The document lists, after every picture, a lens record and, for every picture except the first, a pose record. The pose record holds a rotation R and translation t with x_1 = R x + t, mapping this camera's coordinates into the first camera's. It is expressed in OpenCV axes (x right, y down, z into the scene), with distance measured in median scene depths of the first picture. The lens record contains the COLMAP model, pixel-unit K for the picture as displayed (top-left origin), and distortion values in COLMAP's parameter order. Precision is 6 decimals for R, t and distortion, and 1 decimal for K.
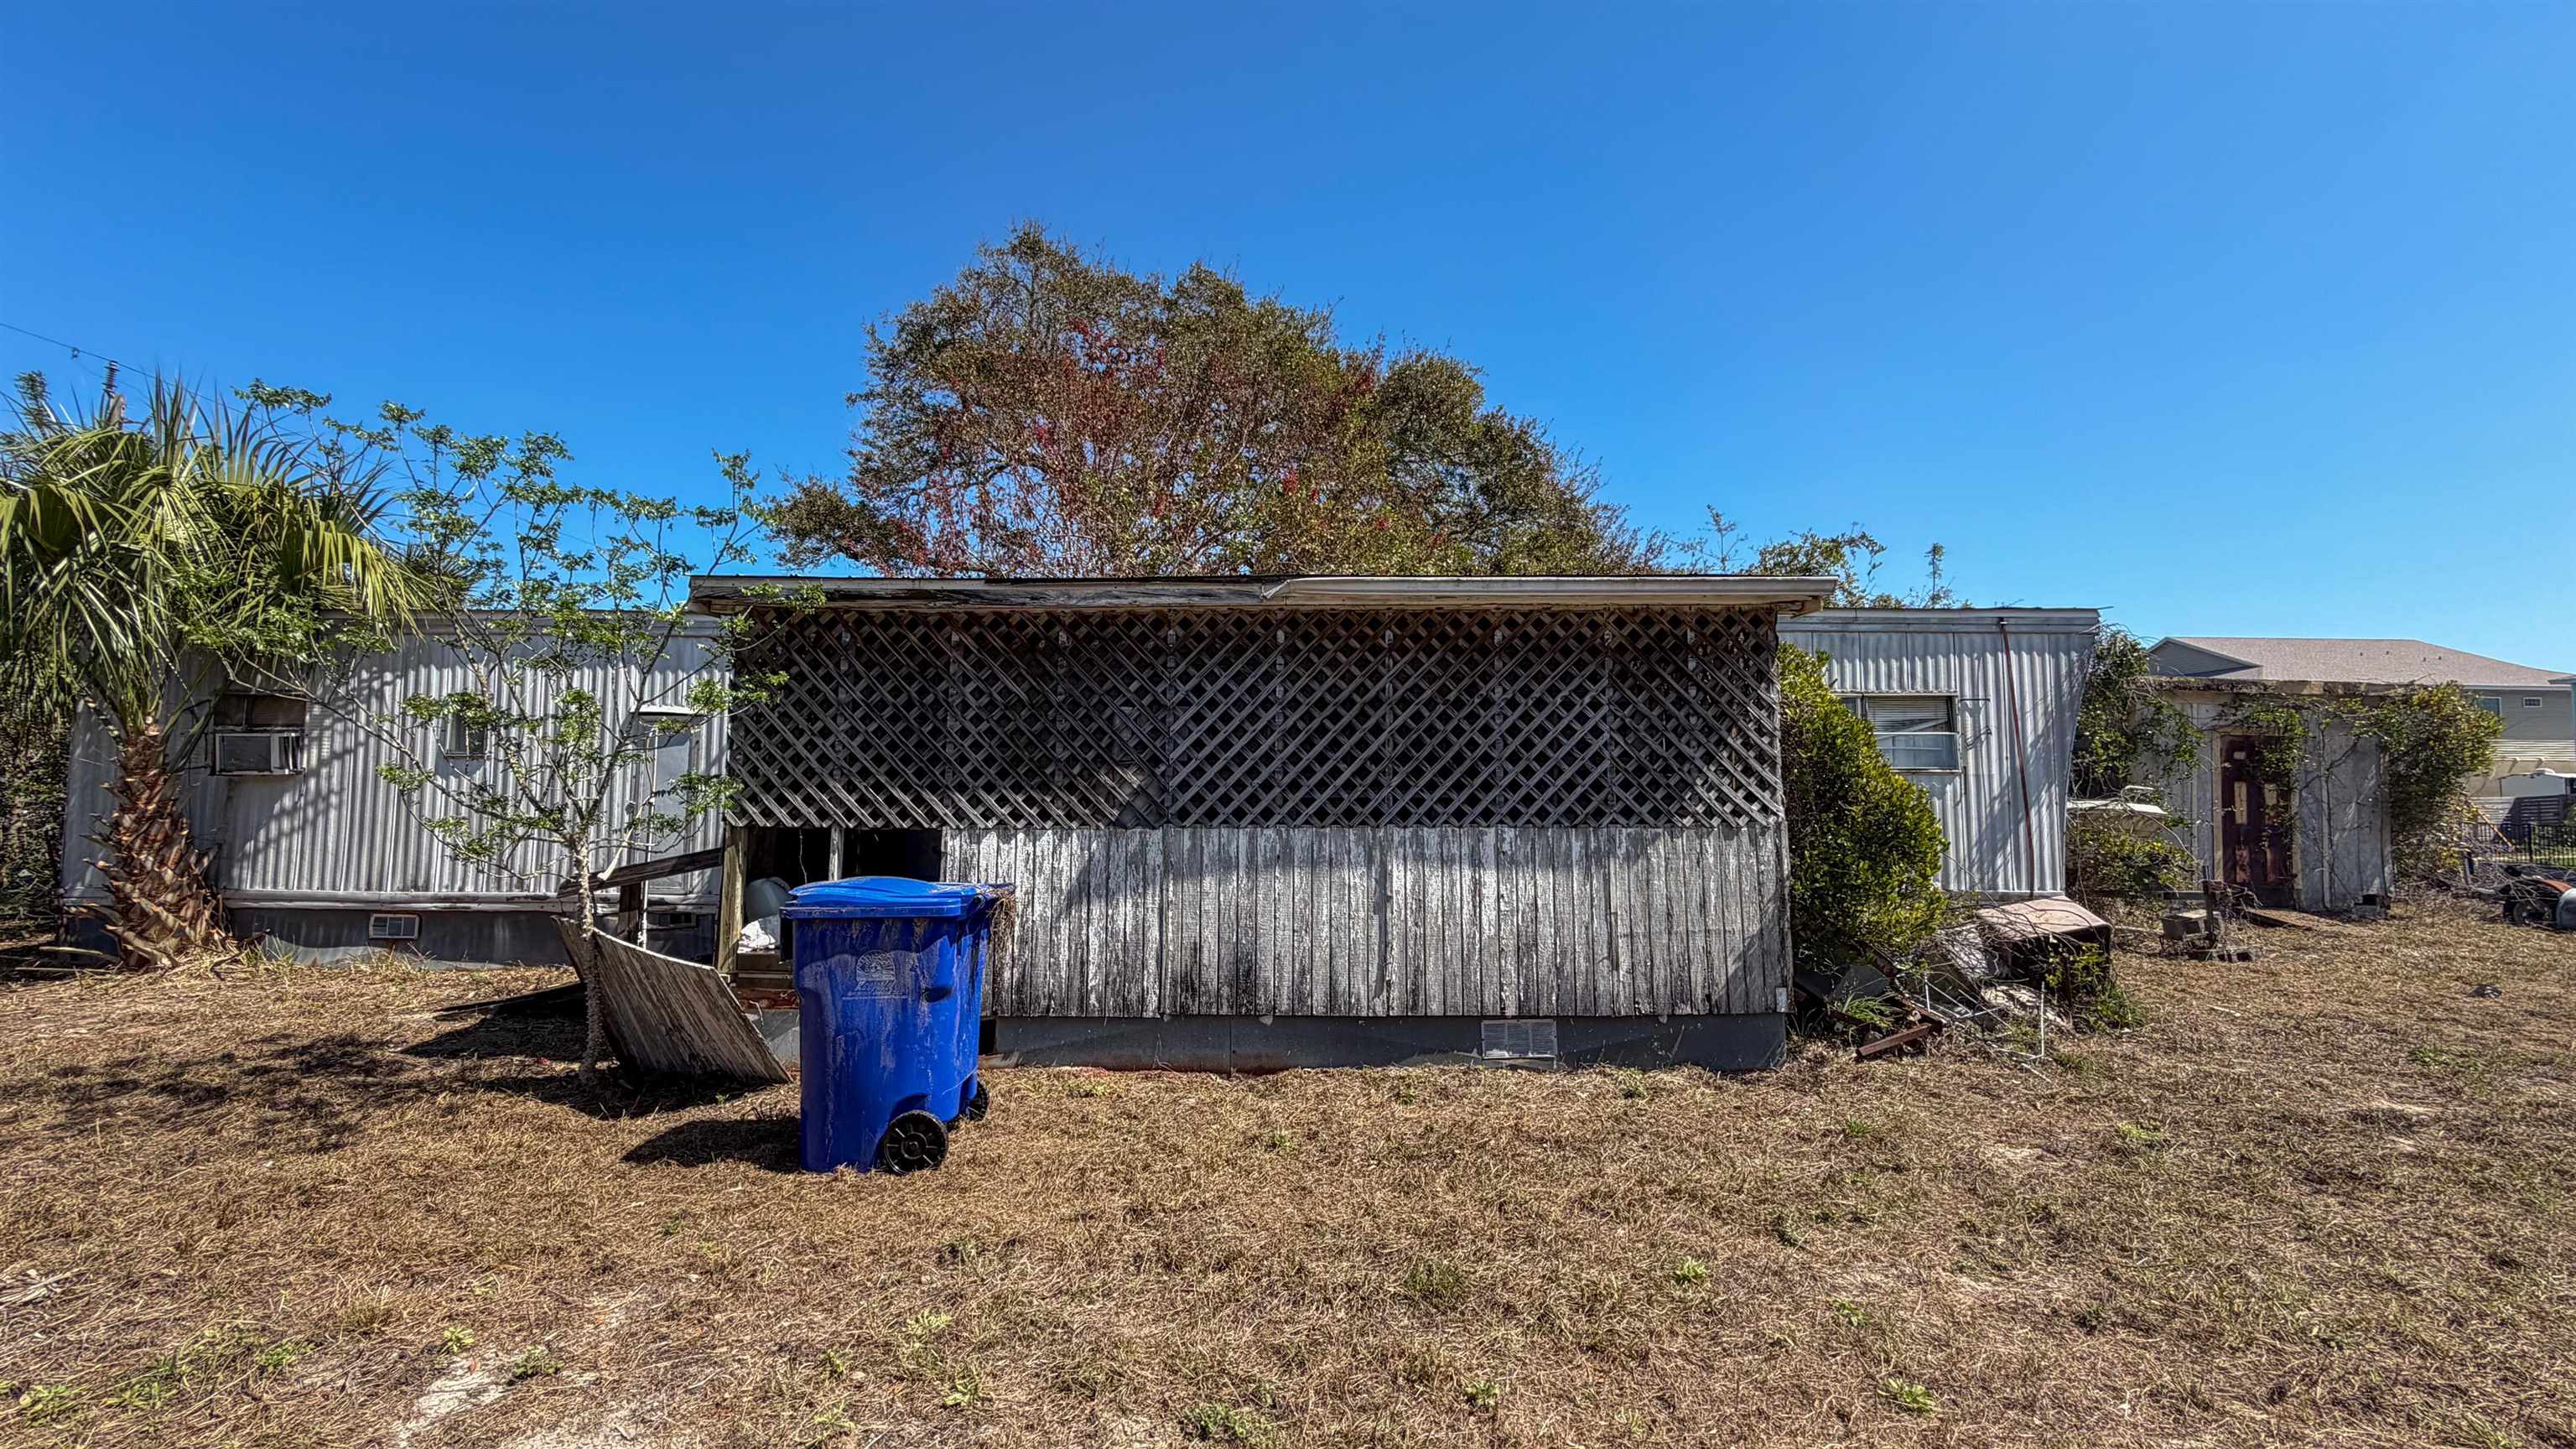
lens RADIAL K [[1040.9, 0, 1288.0], [0, 1040.9, 724.5], [0, 0, 1]] dist [-0.000305, -0.000136]
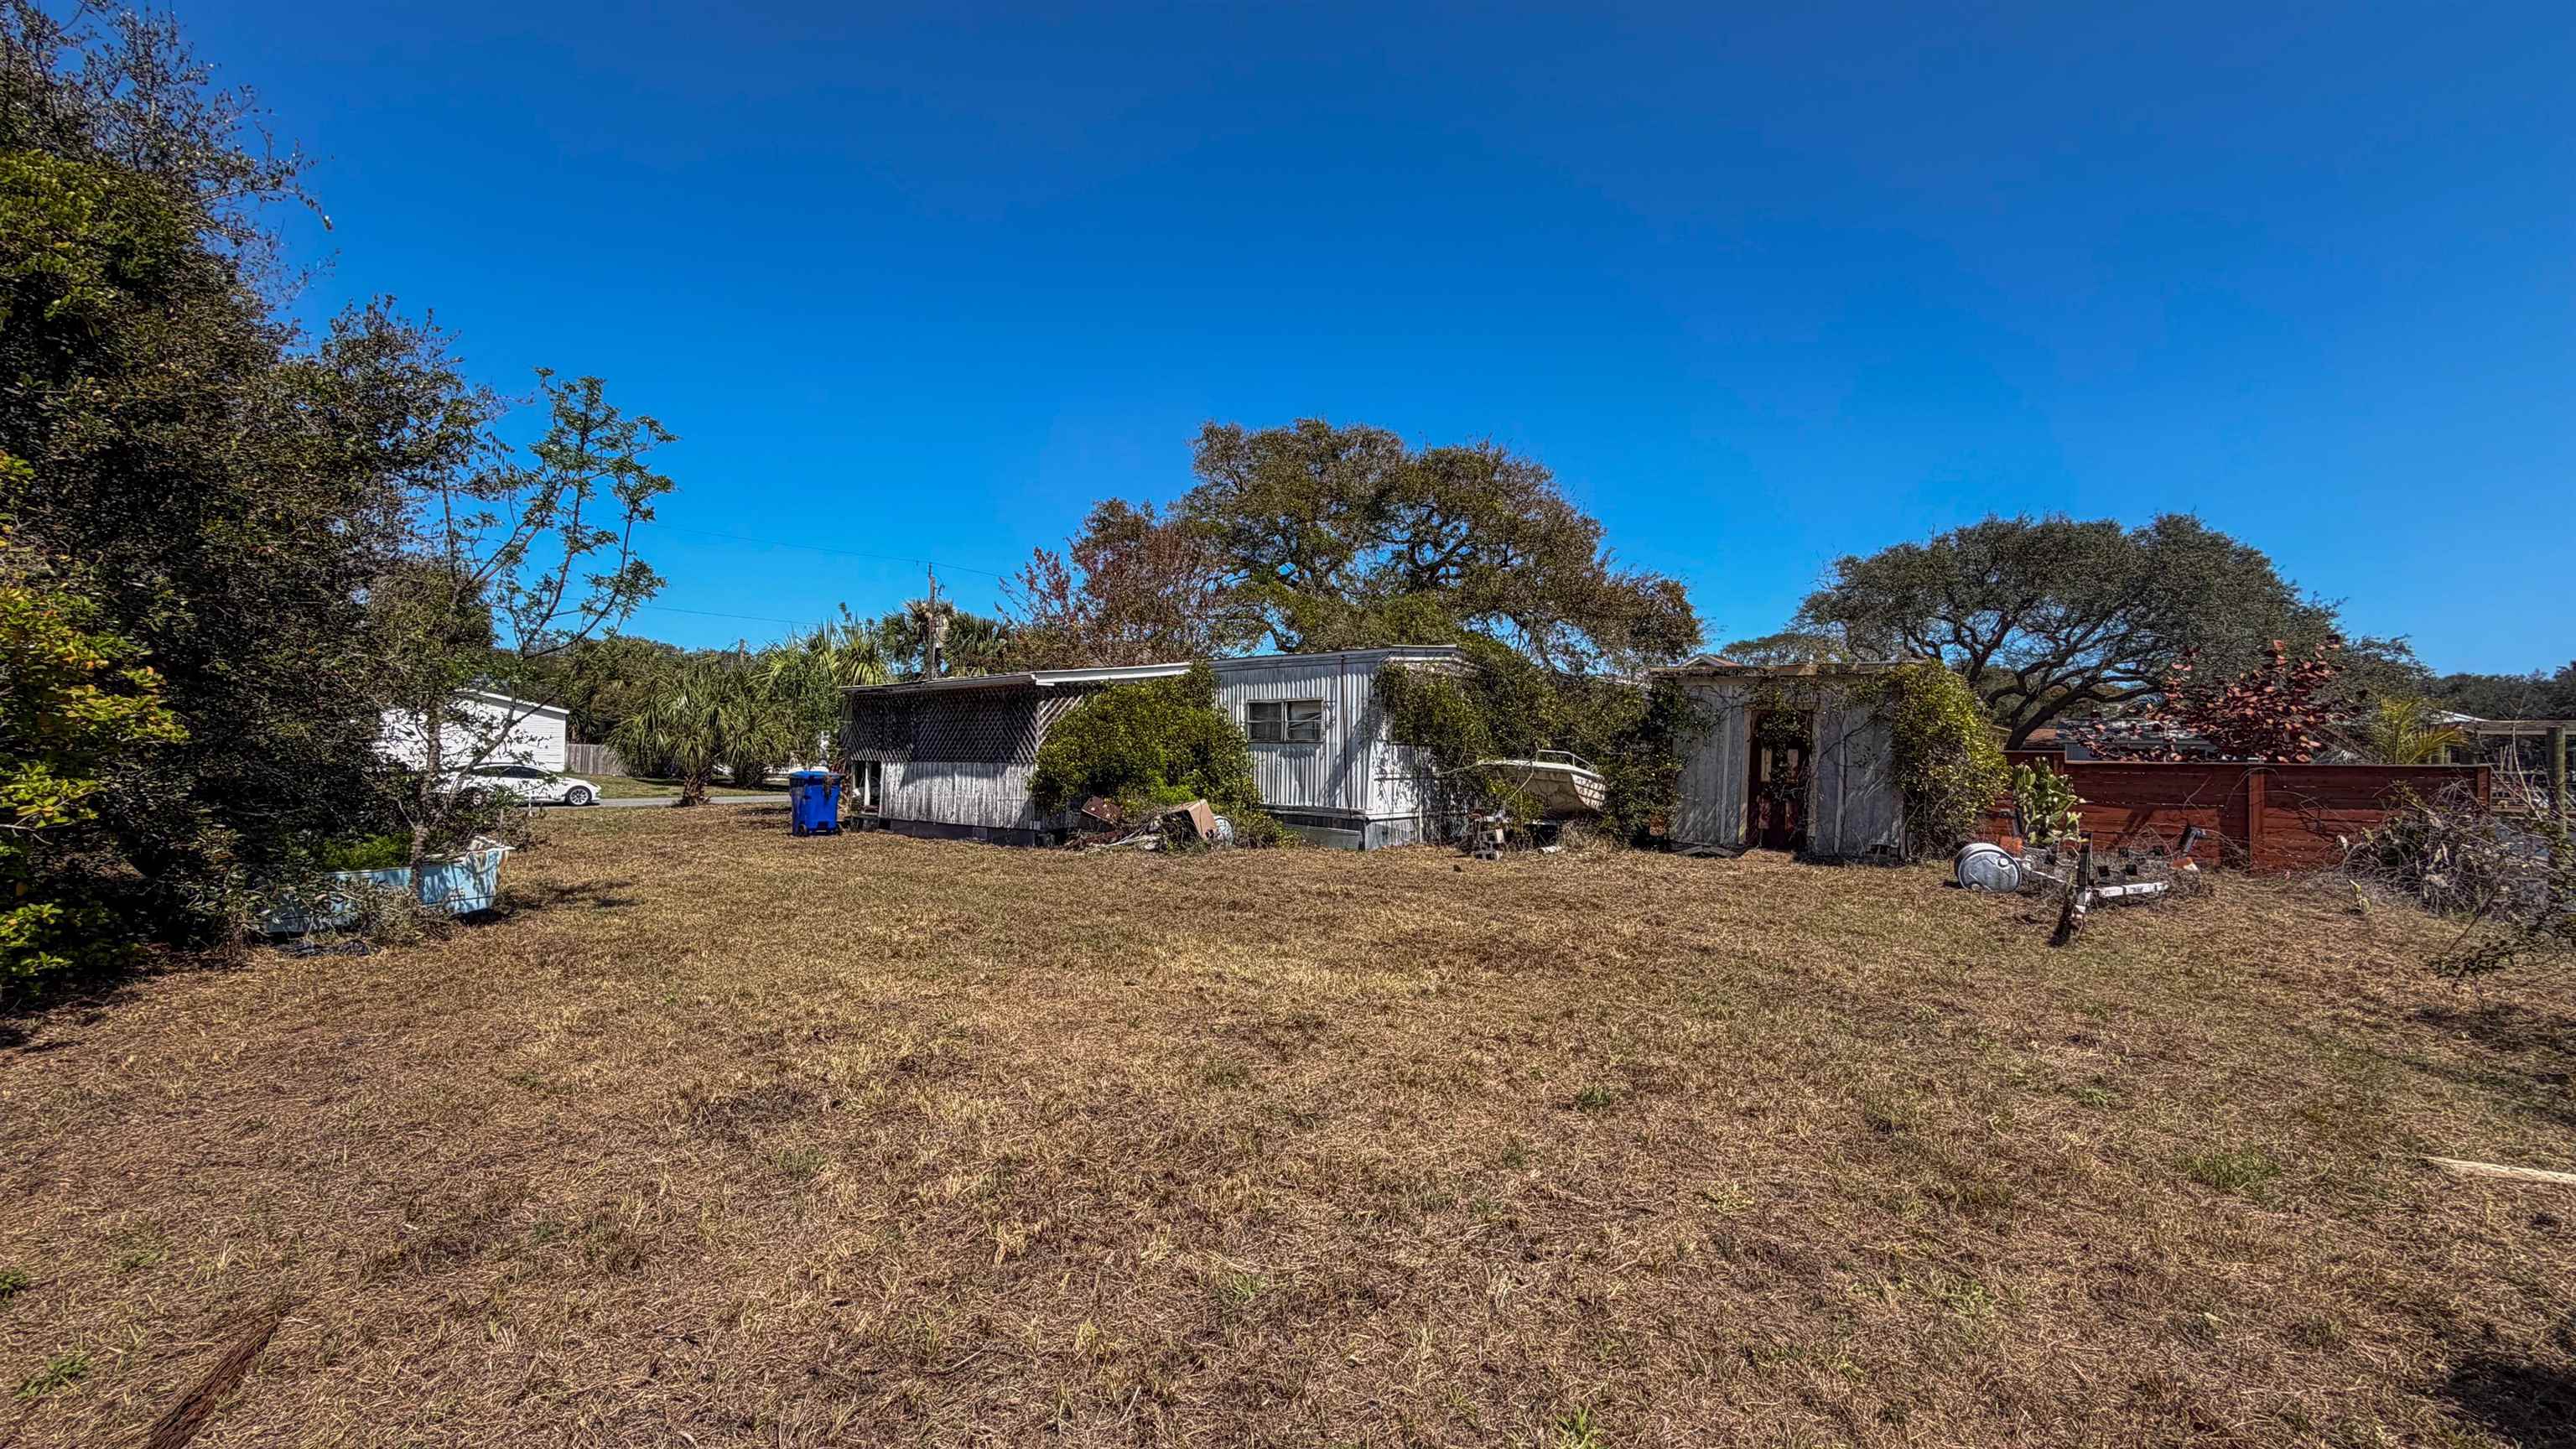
lens RADIAL K [[1040.9, 0, 1288.0], [0, 1040.9, 724.5], [0, 0, 1]] dist [-0.000305, -0.000136]
pose [[0.748042, -0.010869, -0.663562, 1.809709], [0.036578, 0.999021, 0.024870, -0.031861], [0.662643, -0.042876, 0.747707, -0.394311]]
